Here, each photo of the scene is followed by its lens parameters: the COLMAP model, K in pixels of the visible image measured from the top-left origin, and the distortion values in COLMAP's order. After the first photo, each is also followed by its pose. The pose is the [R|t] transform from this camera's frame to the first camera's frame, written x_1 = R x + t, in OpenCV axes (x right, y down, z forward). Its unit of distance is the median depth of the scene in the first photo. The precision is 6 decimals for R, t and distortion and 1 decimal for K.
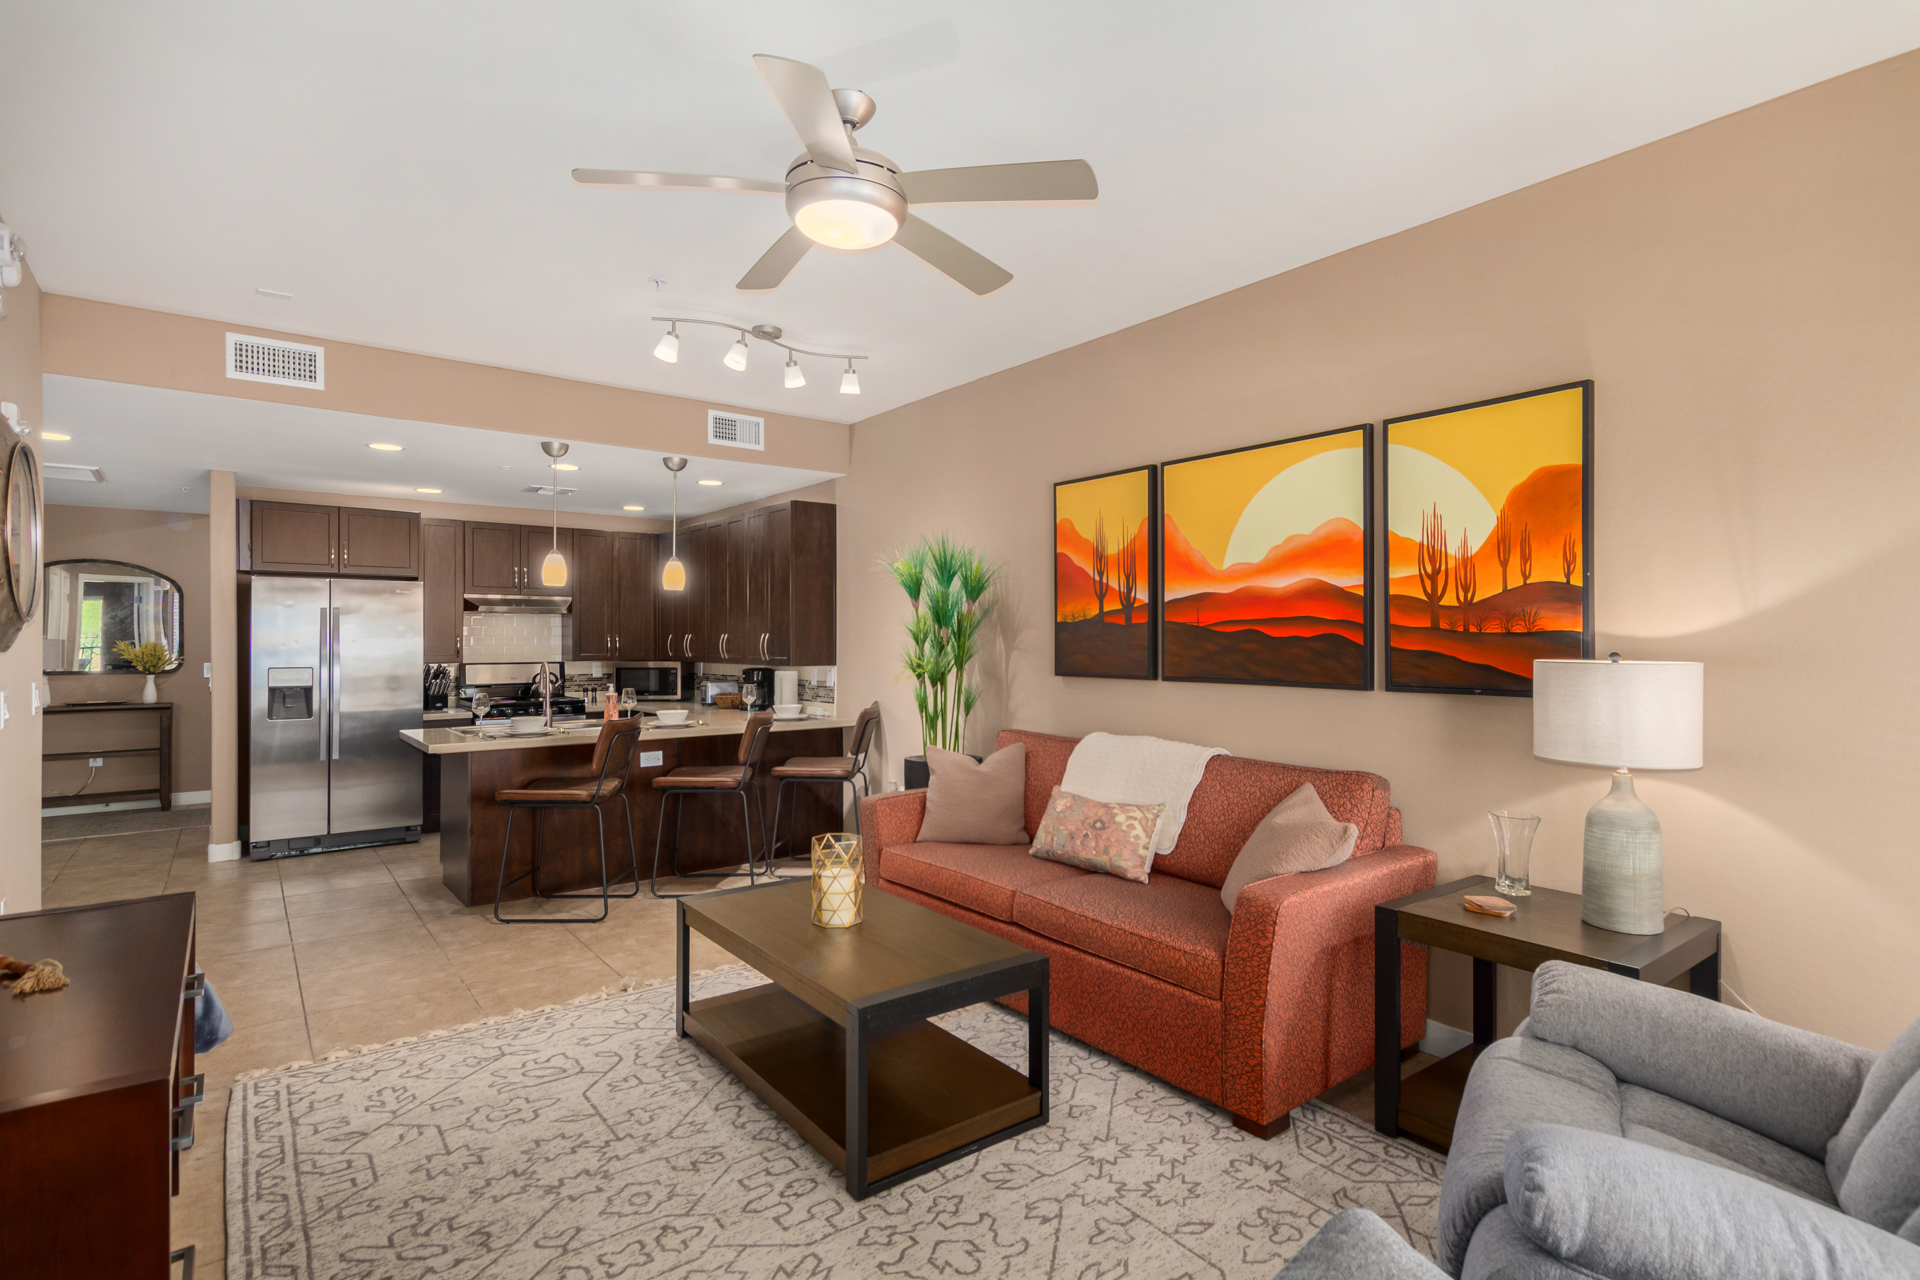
lens RADIAL K [[938.5, 0, 976.0], [0, 938.5, 641.5], [0, 0, 1]] dist [0.004893, -0.001251]
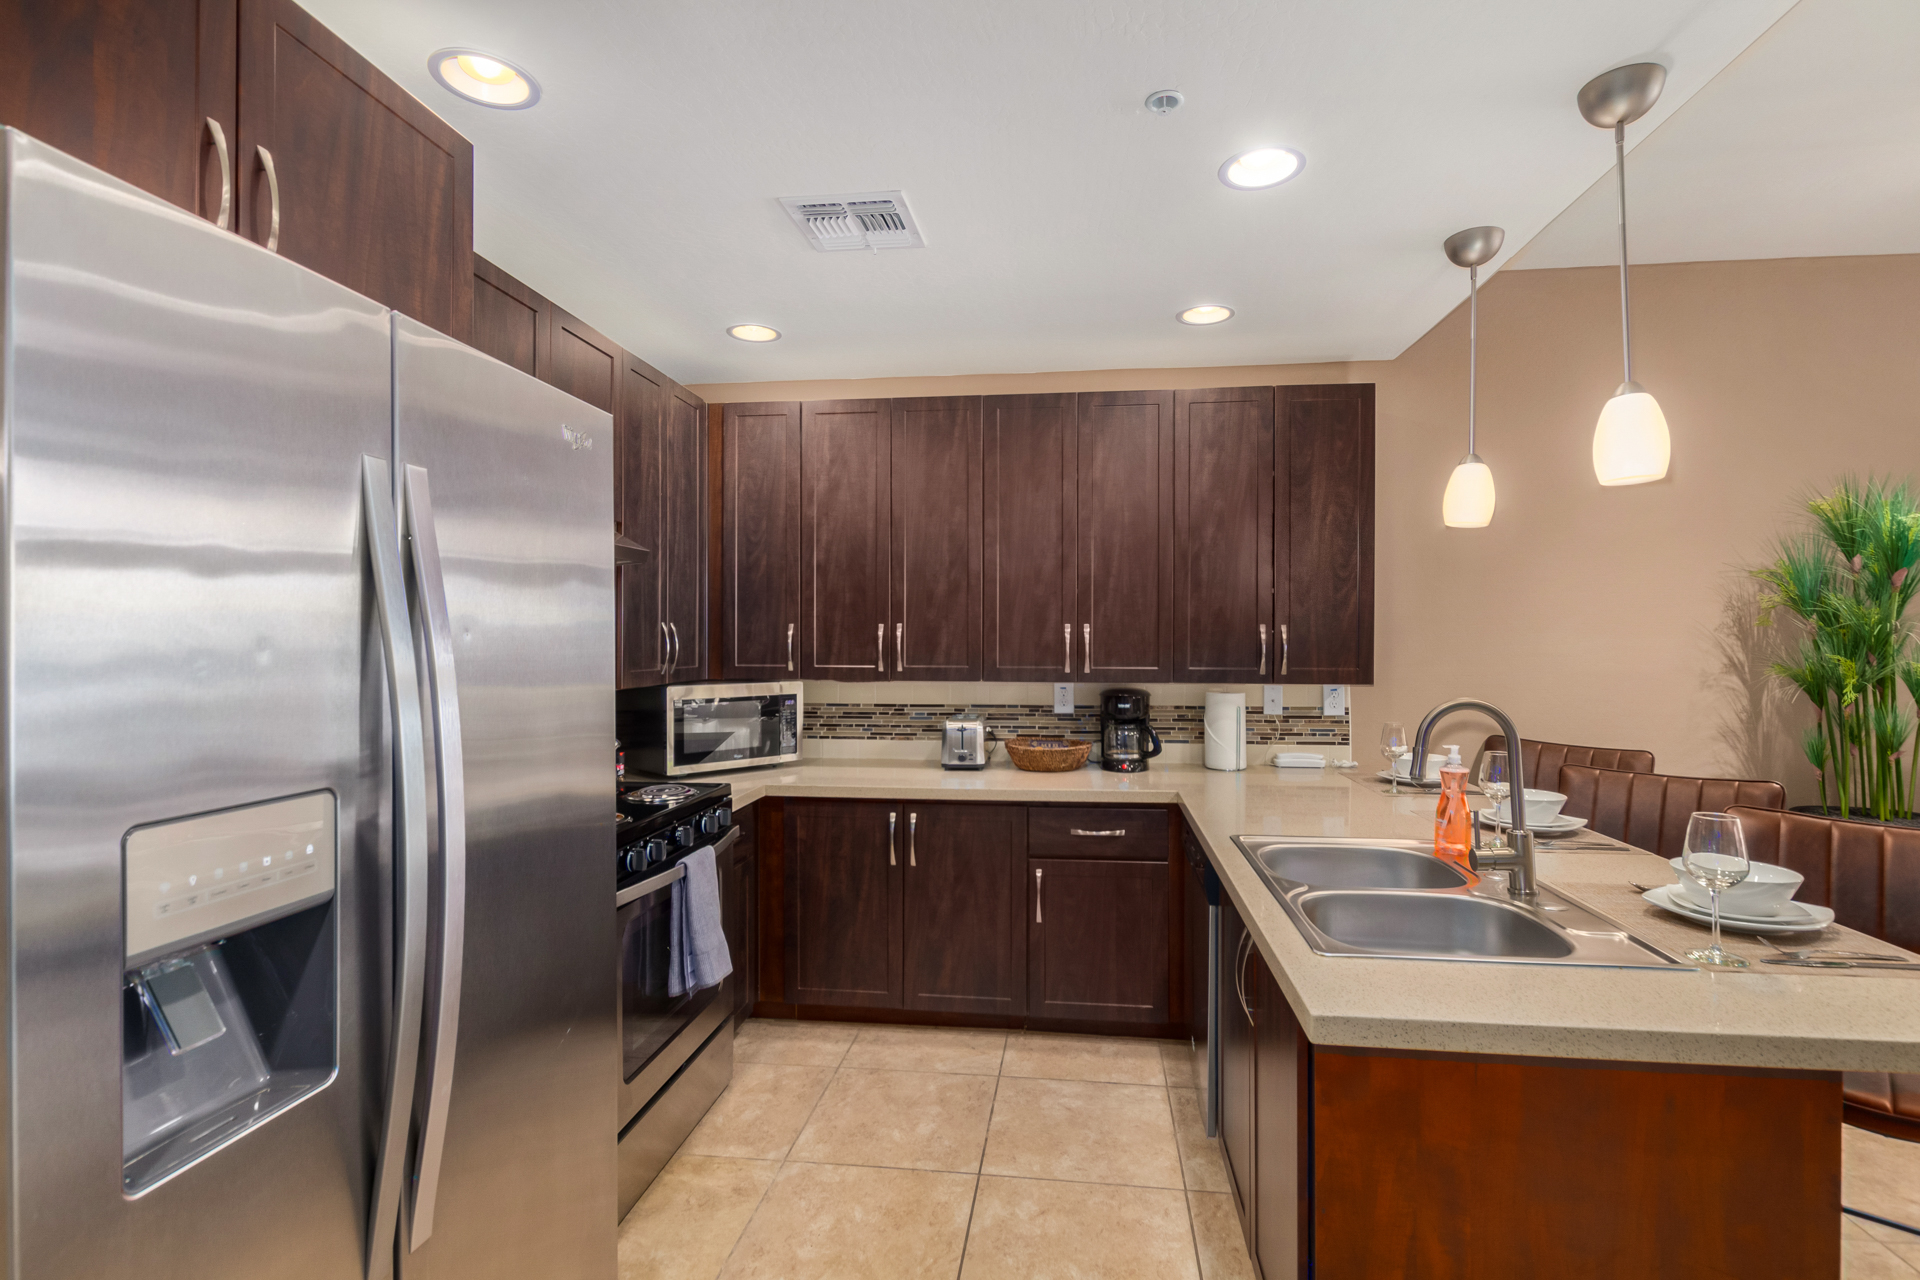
lens RADIAL K [[894.7, 0, 973.1], [0, 894.7, 643.3], [0, 0, 1]] dist [0.003245, -0.000488]
pose [[0.711998, -0.002210, 0.702178, -1.057587], [-0.000733, 0.999992, 0.003890, 0.001671], [-0.702181, -0.003284, 0.711991, 1.145828]]
